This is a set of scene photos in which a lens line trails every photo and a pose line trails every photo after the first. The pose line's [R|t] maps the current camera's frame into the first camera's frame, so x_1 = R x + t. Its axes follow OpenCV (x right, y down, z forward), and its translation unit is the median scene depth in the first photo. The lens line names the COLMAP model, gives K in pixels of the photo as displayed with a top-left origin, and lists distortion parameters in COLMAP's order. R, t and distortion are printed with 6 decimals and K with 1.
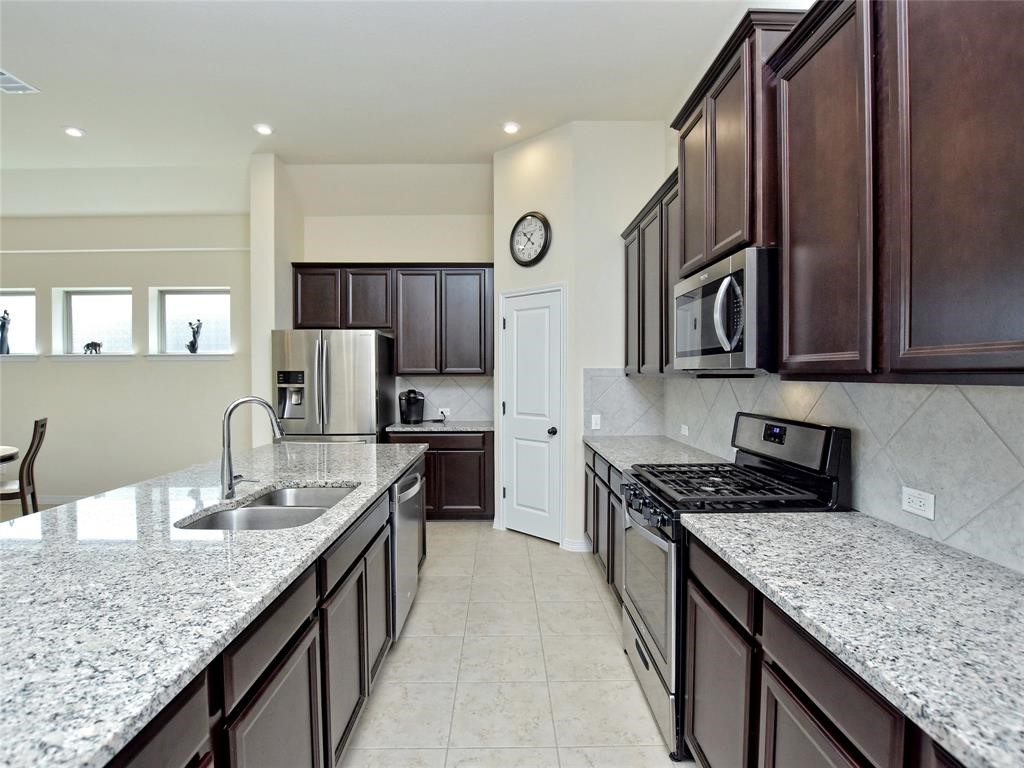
lens RADIAL K [[515.8, 0, 512.0], [0, 515.8, 384.0], [0, 0, 1]] dist [-0.003073, -0.000108]
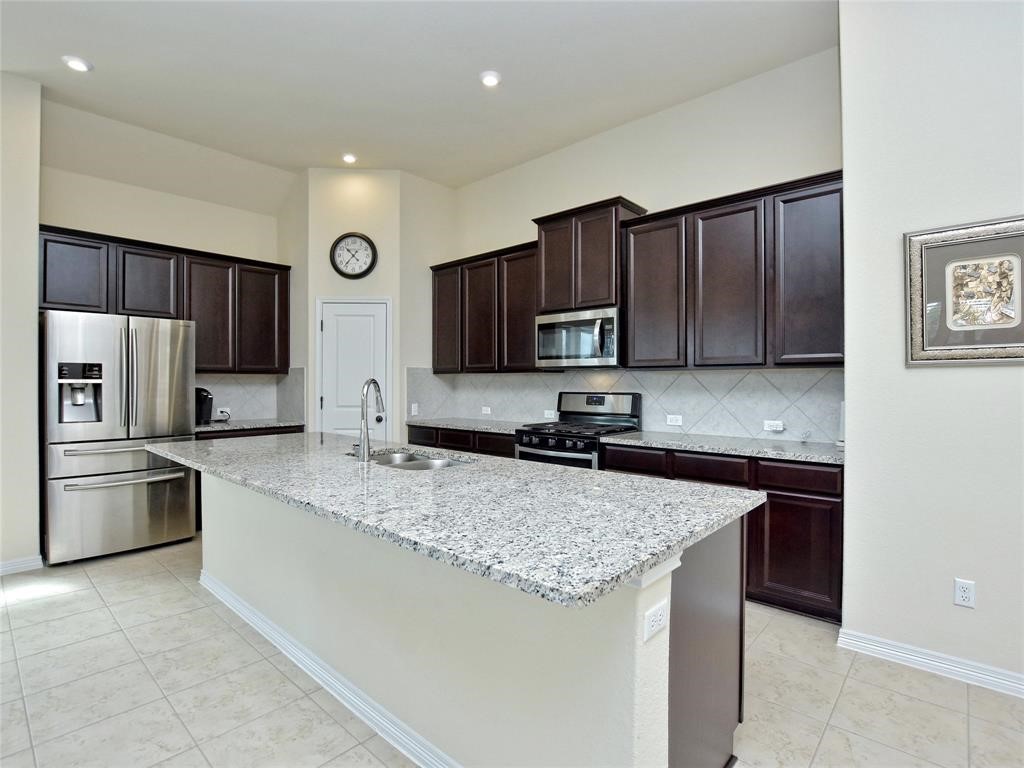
lens RADIAL K [[515.8, 0, 512.0], [0, 515.8, 384.0], [0, 0, 1]] dist [-0.003073, -0.000108]
pose [[0.684281, -0.000523, 0.729218, -0.584732], [0.013205, 0.999845, -0.011675, 0.027559], [-0.729099, 0.017618, 0.684182, -0.049905]]
